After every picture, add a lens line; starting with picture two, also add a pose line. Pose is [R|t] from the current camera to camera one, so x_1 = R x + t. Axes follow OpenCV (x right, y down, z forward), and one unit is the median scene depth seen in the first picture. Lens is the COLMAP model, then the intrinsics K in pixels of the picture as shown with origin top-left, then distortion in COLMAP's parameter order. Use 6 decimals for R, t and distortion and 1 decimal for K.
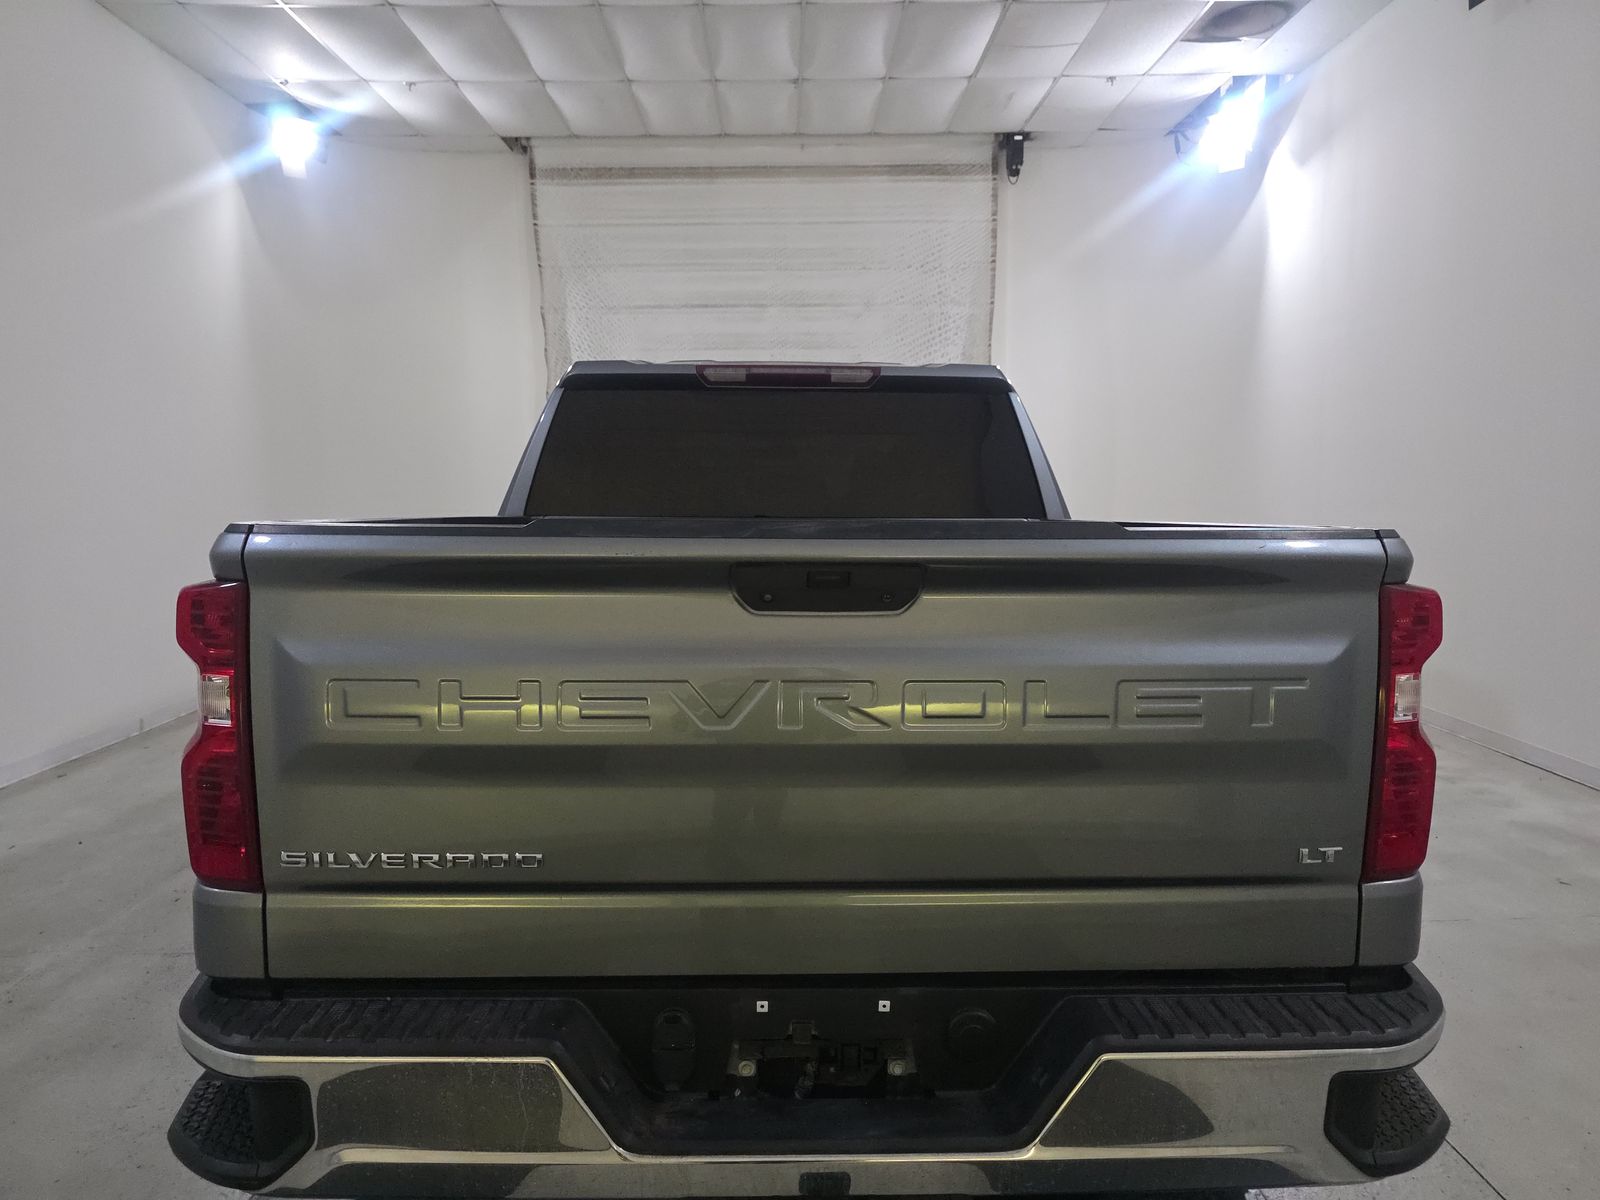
lens RADIAL K [[1080.4, 0, 798.8], [0, 1080.4, 593.1], [0, 0, 1]] dist [0.033668, -0.030460]
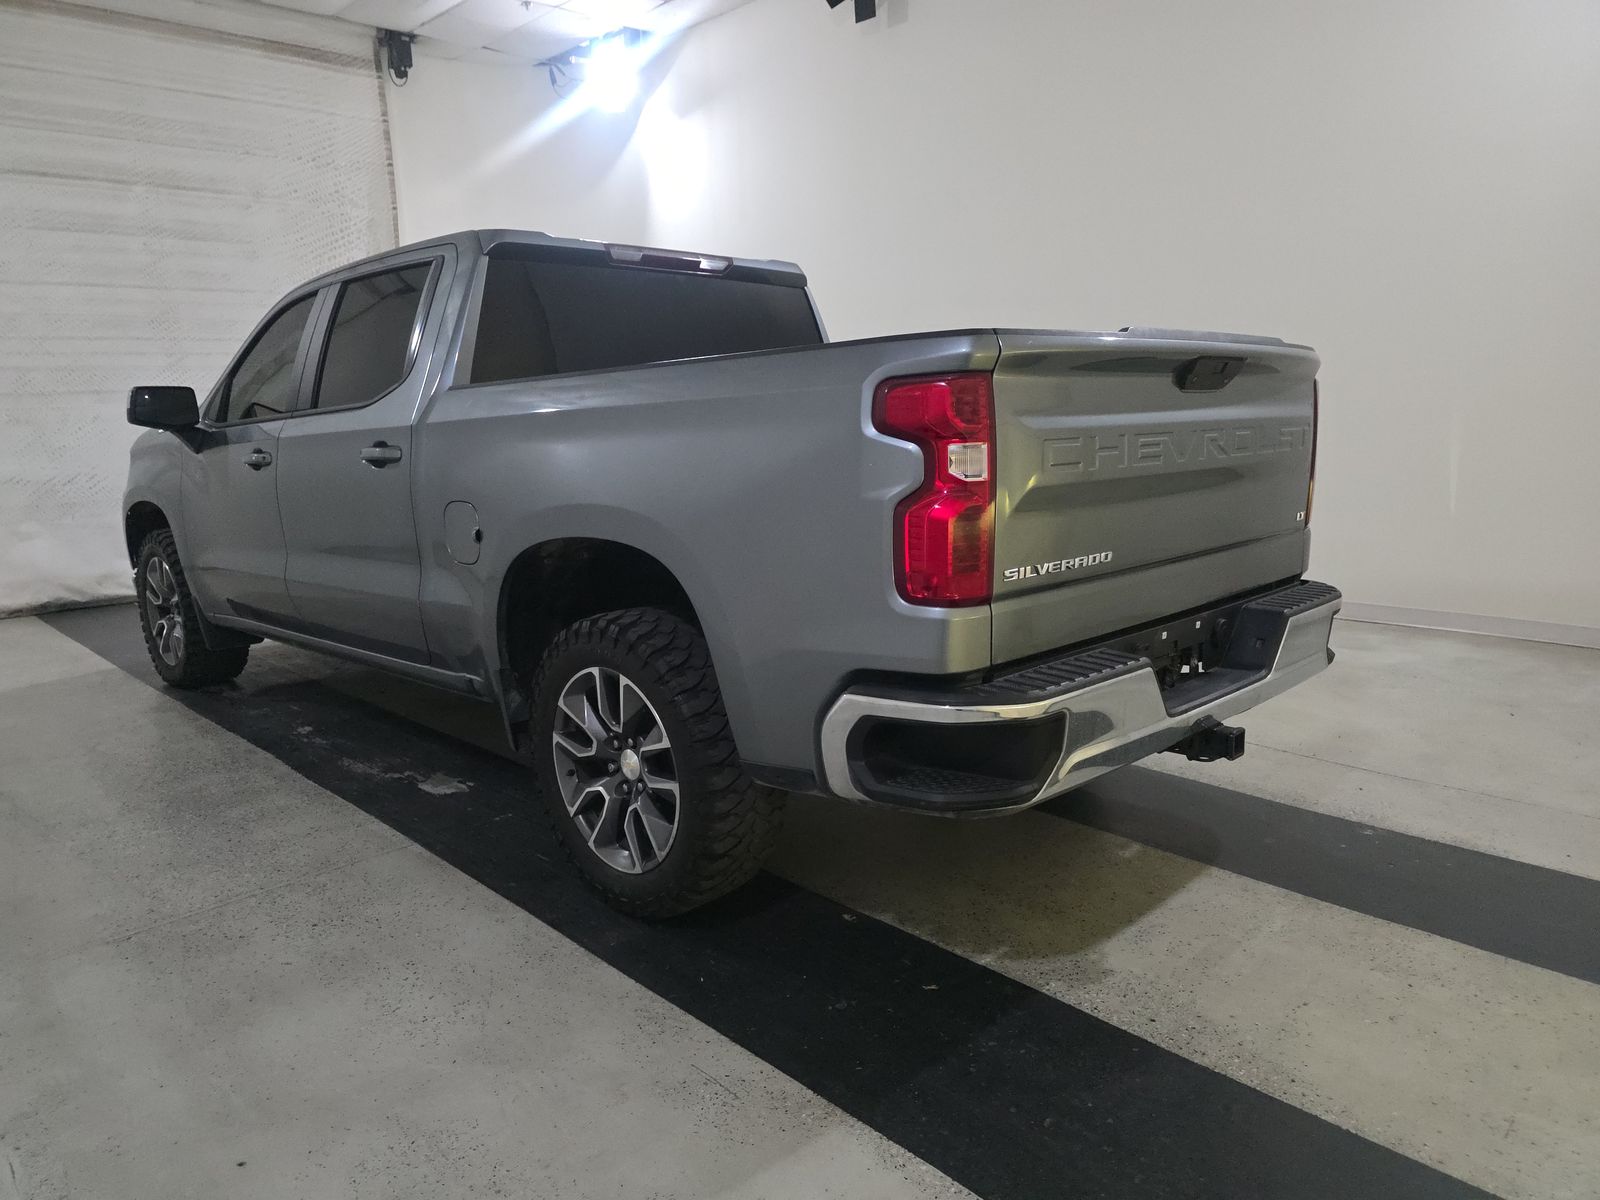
lens RADIAL K [[1080.4, 0, 799.7], [0, 1080.4, 610.5], [0, 0, 1]] dist [0.033668, -0.030460]
pose [[0.728766, -0.143651, 0.669525, -0.269717], [0.095108, 0.989505, 0.108782, 0.018900], [-0.678125, -0.015600, 0.734781, 0.027271]]
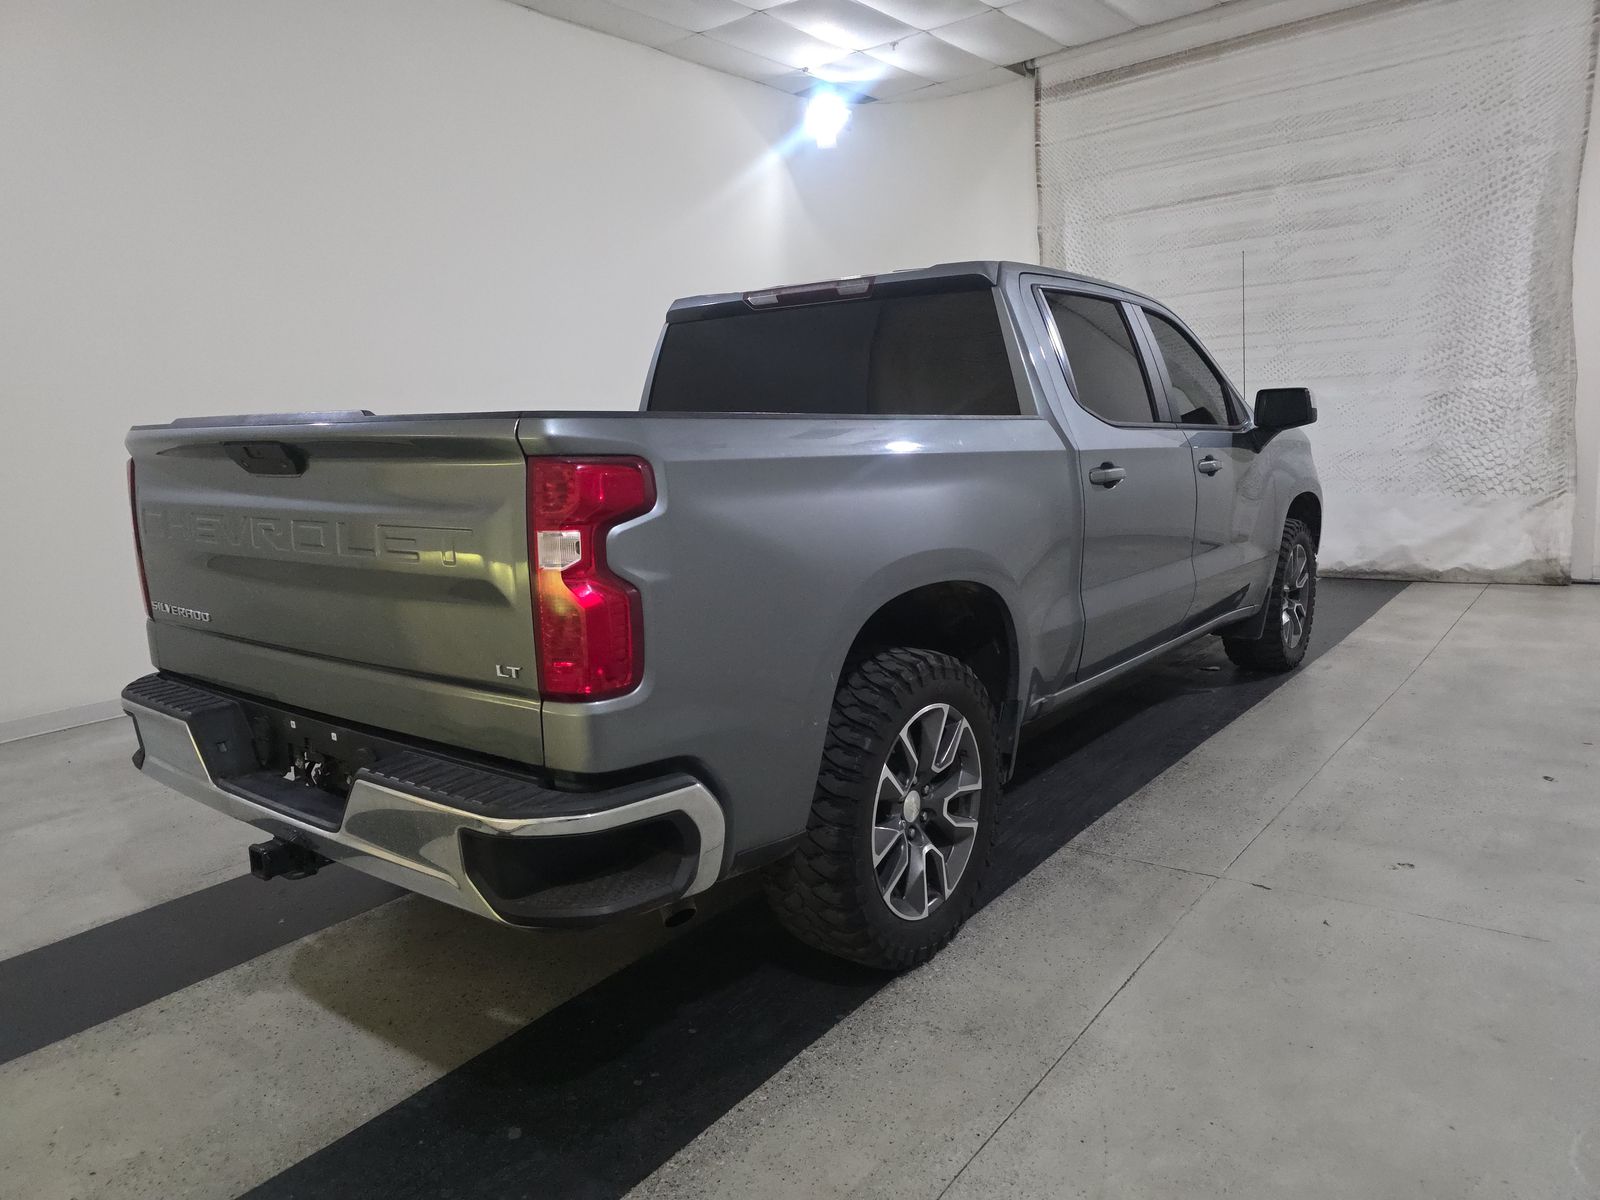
lens RADIAL K [[1080.4, 0, 789.4], [0, 1080.4, 593.0], [0, 0, 1]] dist [0.033668, -0.030460]
pose [[0.766519, 0.069847, -0.638412, 0.266979], [-0.024910, 0.996554, 0.079122, 0.007313], [0.641739, -0.044745, 0.765617, 0.043594]]
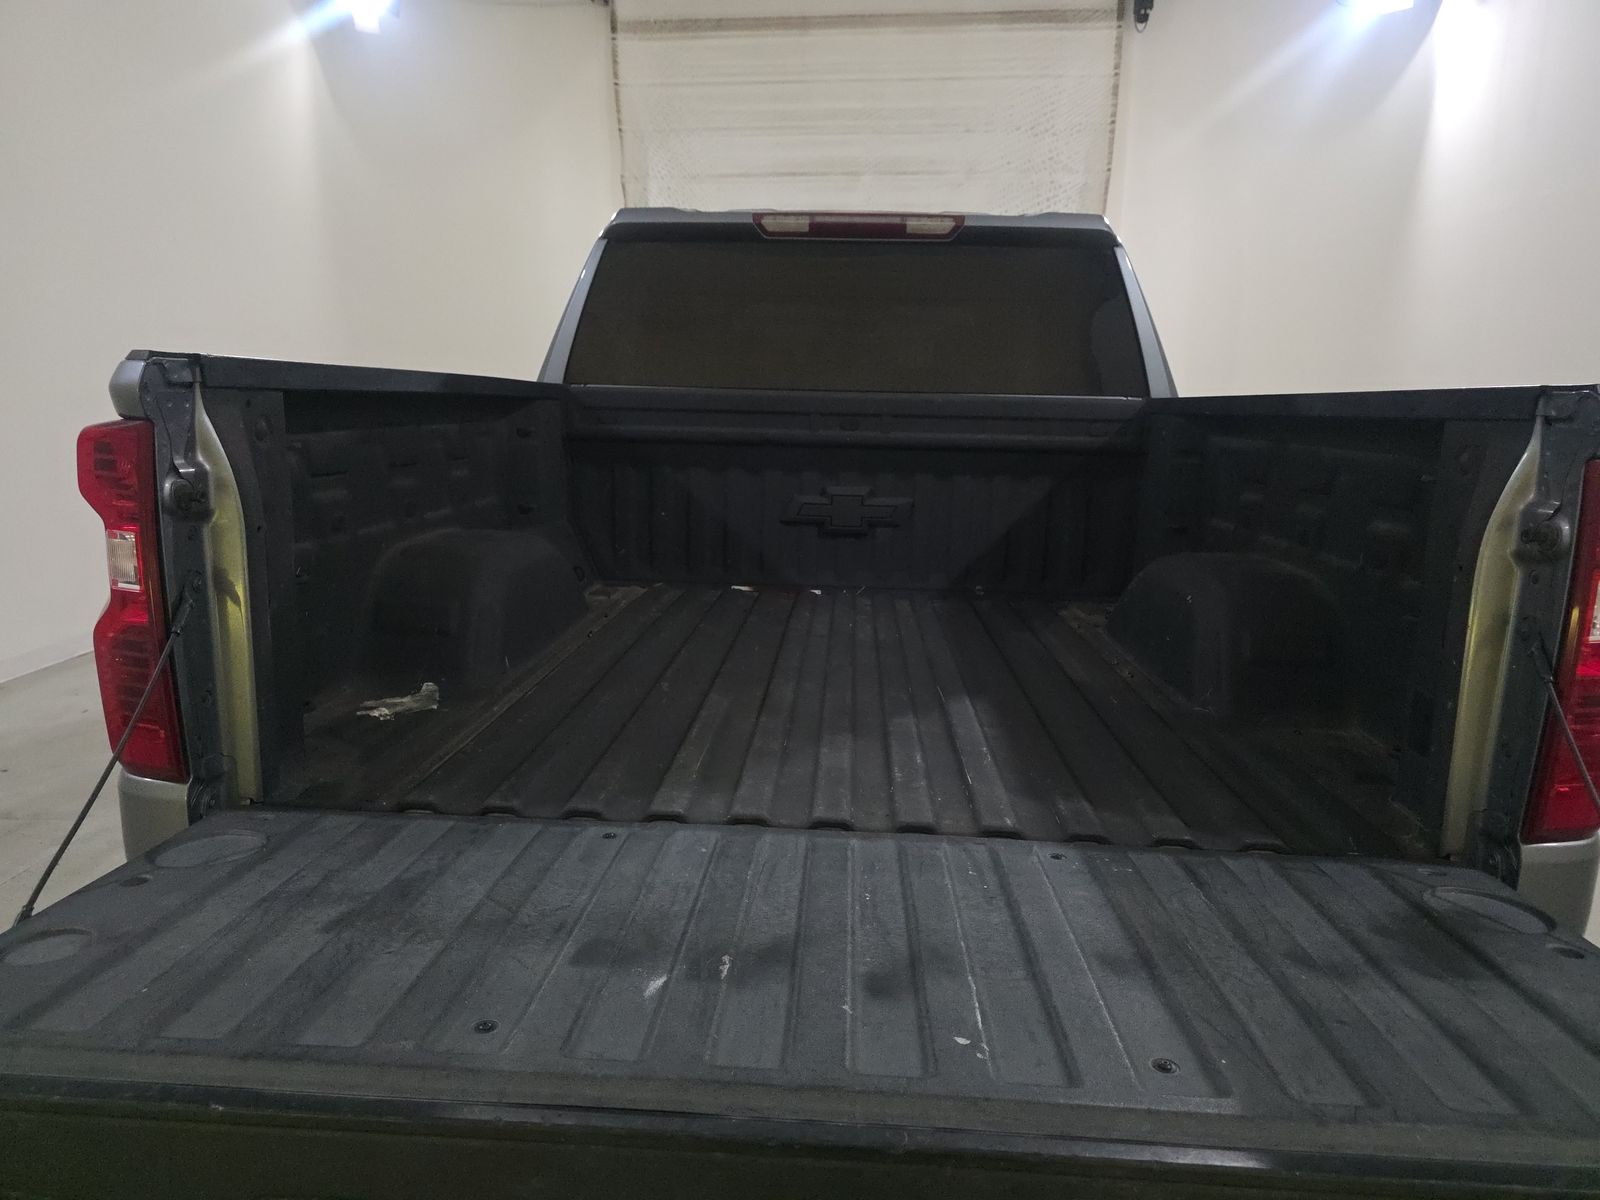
lens RADIAL K [[1080.4, 0, 787.6], [0, 1080.4, 608.0], [0, 0, 1]] dist [0.033668, -0.030460]
pose [[0.994891, 0.037210, -0.093851, 0.010487], [-0.026875, 0.993670, 0.109075, 0.004718], [0.097315, -0.105996, 0.989593, 0.034513]]
